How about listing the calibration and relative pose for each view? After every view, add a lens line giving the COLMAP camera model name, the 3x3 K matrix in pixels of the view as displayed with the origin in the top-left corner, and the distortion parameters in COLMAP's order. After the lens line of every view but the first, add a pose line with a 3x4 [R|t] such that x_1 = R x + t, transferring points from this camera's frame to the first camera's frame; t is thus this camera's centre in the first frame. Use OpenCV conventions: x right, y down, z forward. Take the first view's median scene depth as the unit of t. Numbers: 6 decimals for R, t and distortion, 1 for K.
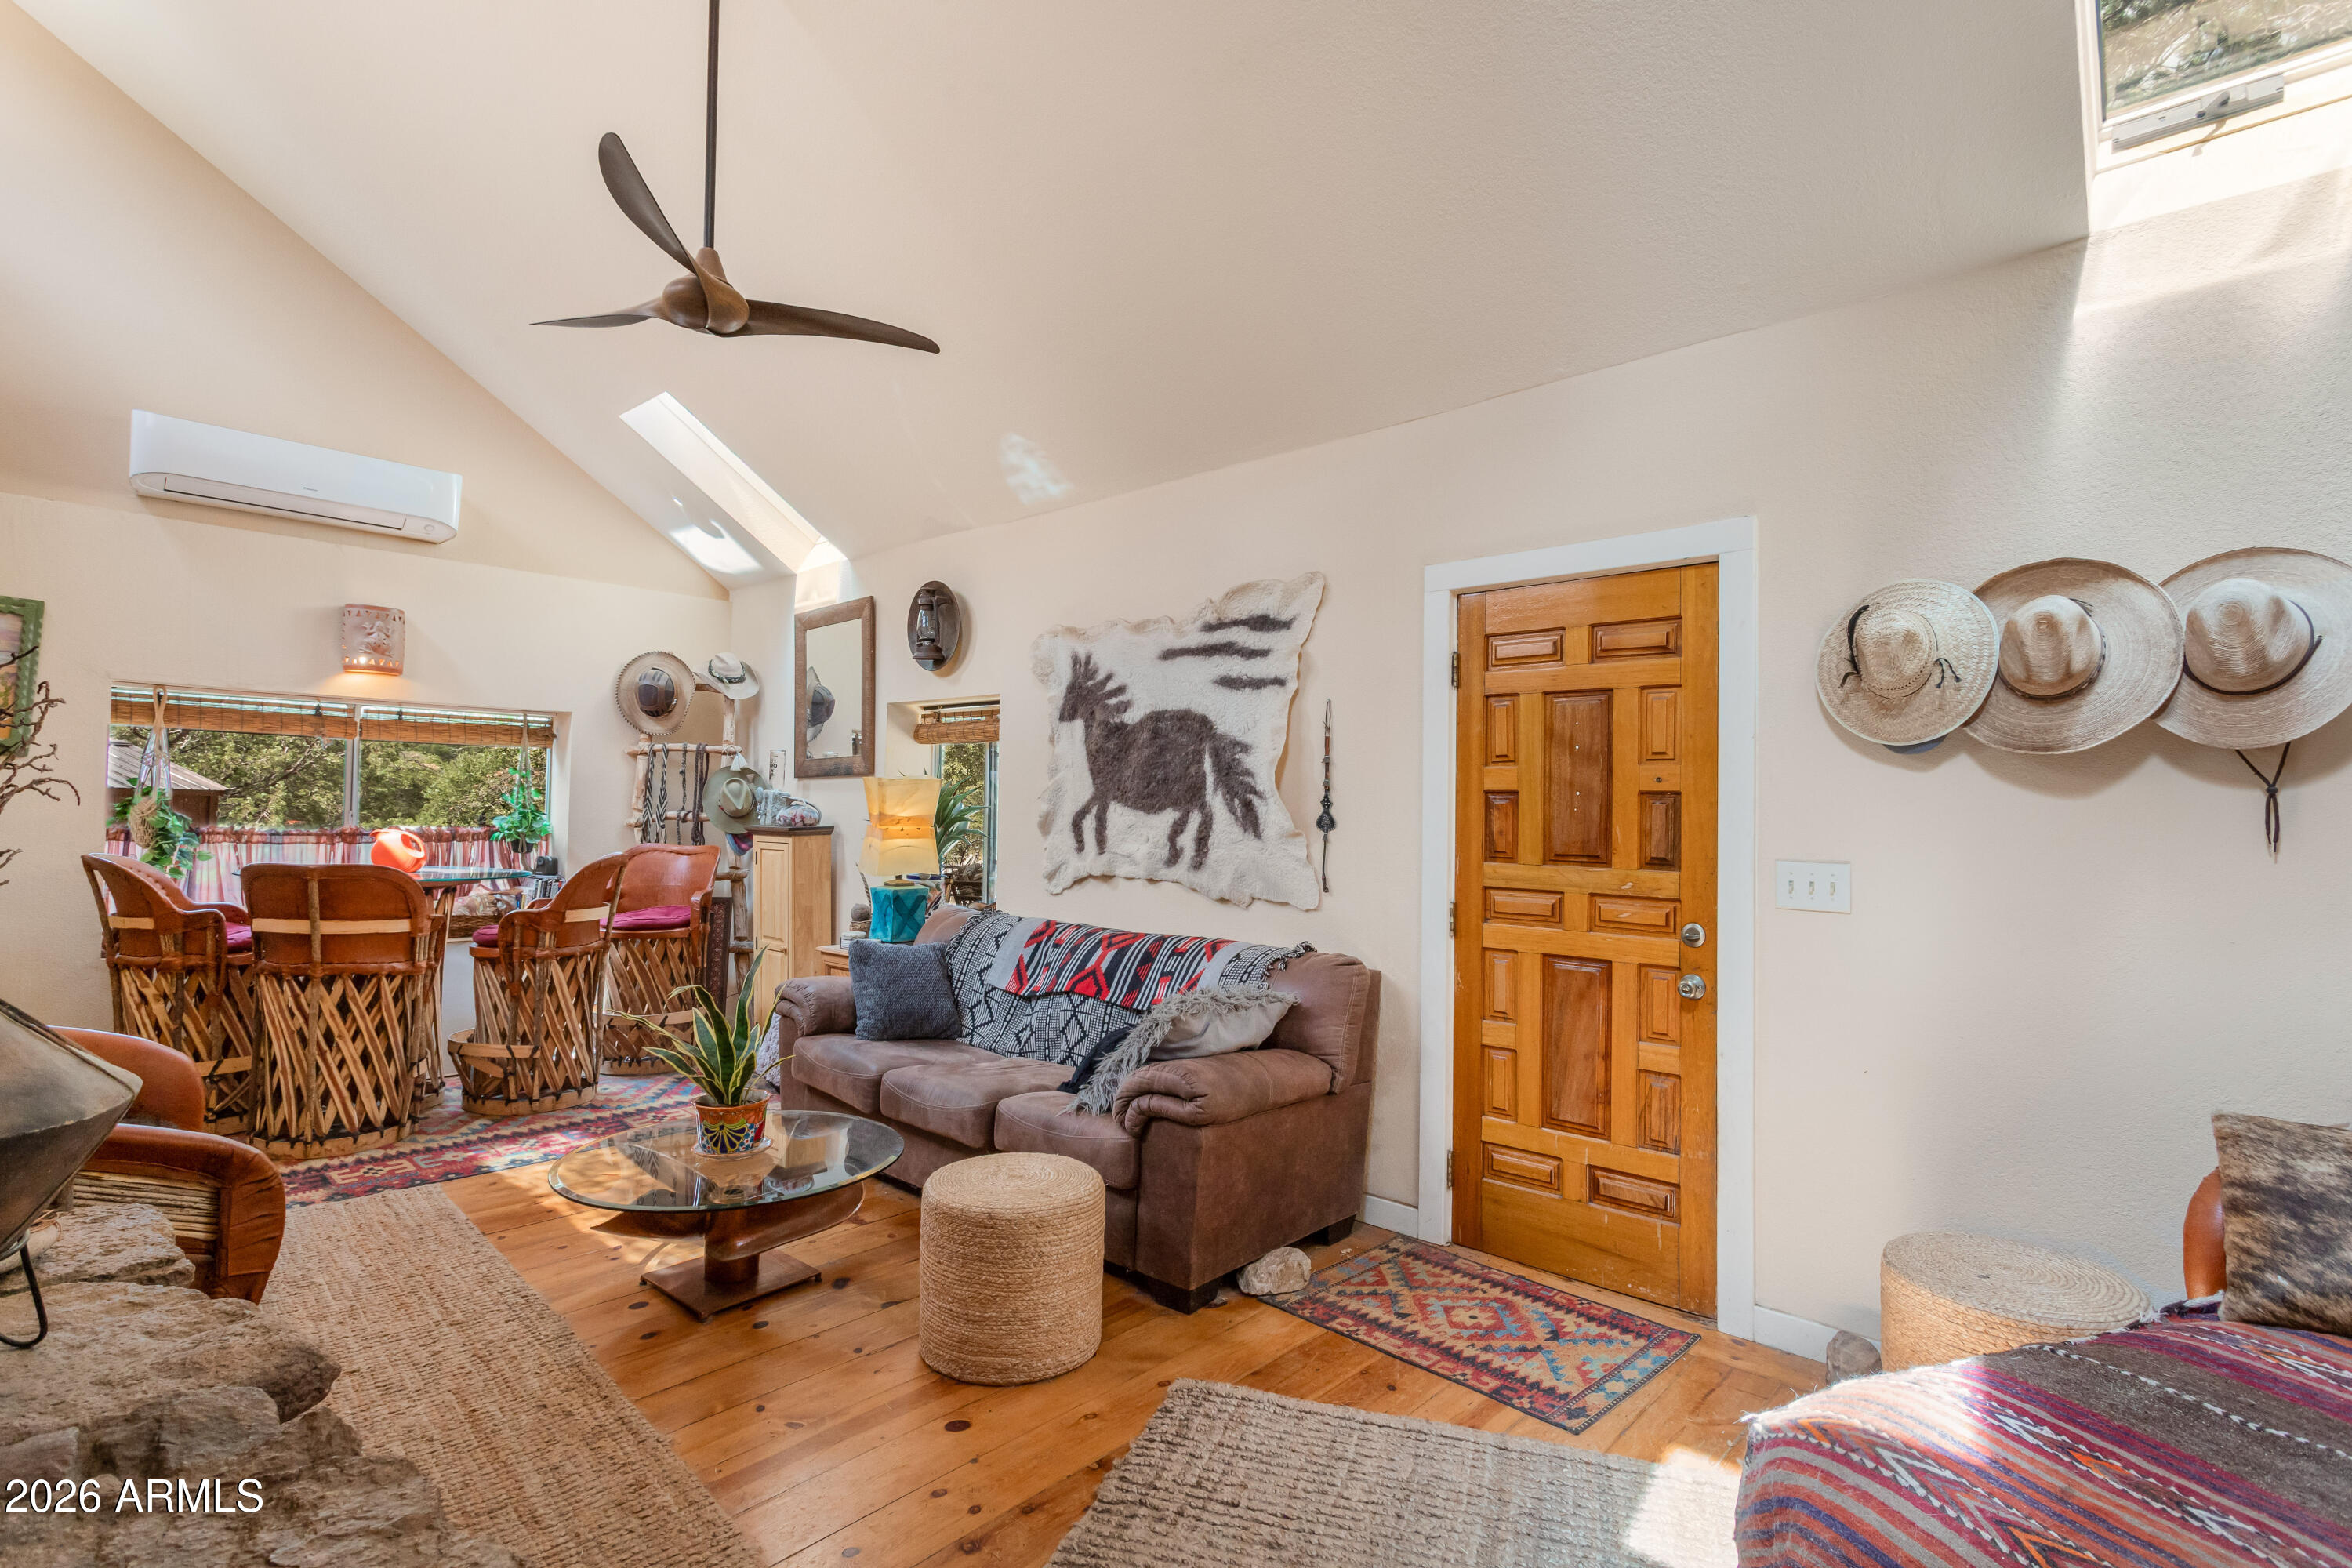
lens RADIAL K [[1090.6, 0, 1176.0], [0, 1090.6, 784.0], [0, 0, 1]] dist [-0.000180, 0.000514]
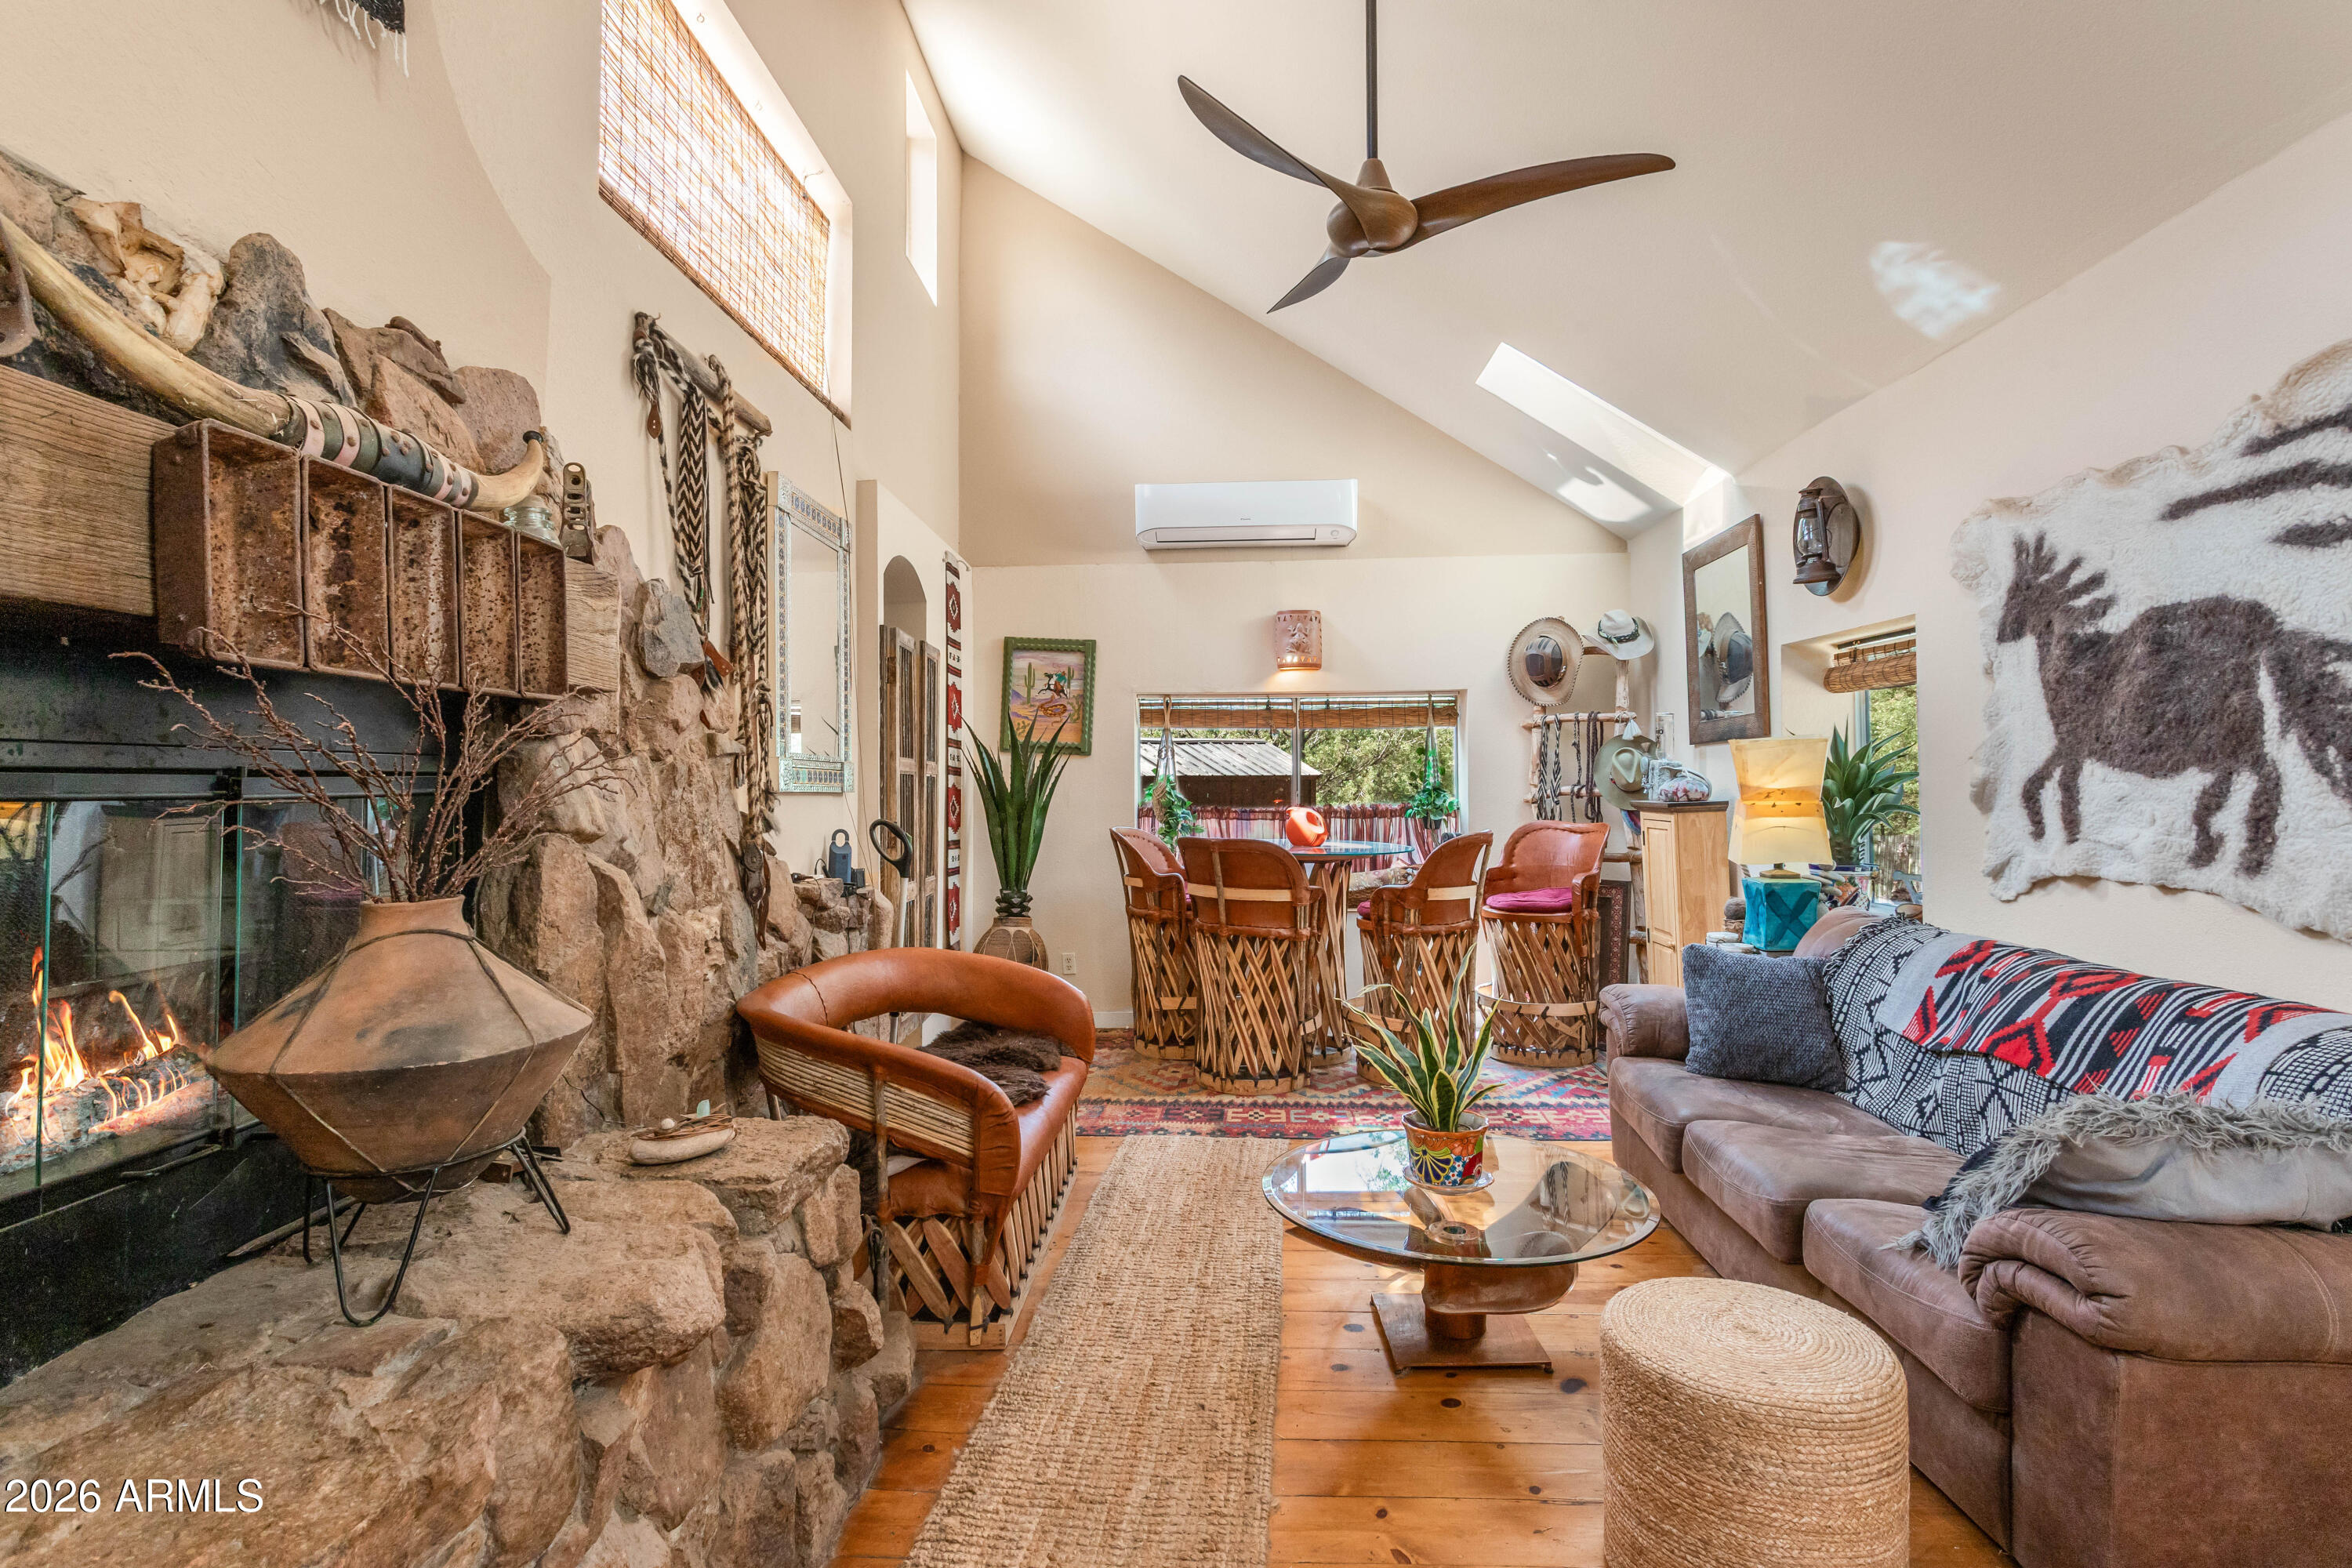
lens RADIAL K [[1142.0, 0, 1171.4], [0, 1142.0, 748.5], [0, 0, 1]] dist [0.002022, 0.001198]
pose [[0.647900, -0.043713, -0.760470, 0.100885], [0.038865, 0.998949, -0.024310, 0.005246], [0.760733, -0.013805, 0.648918, 0.167014]]
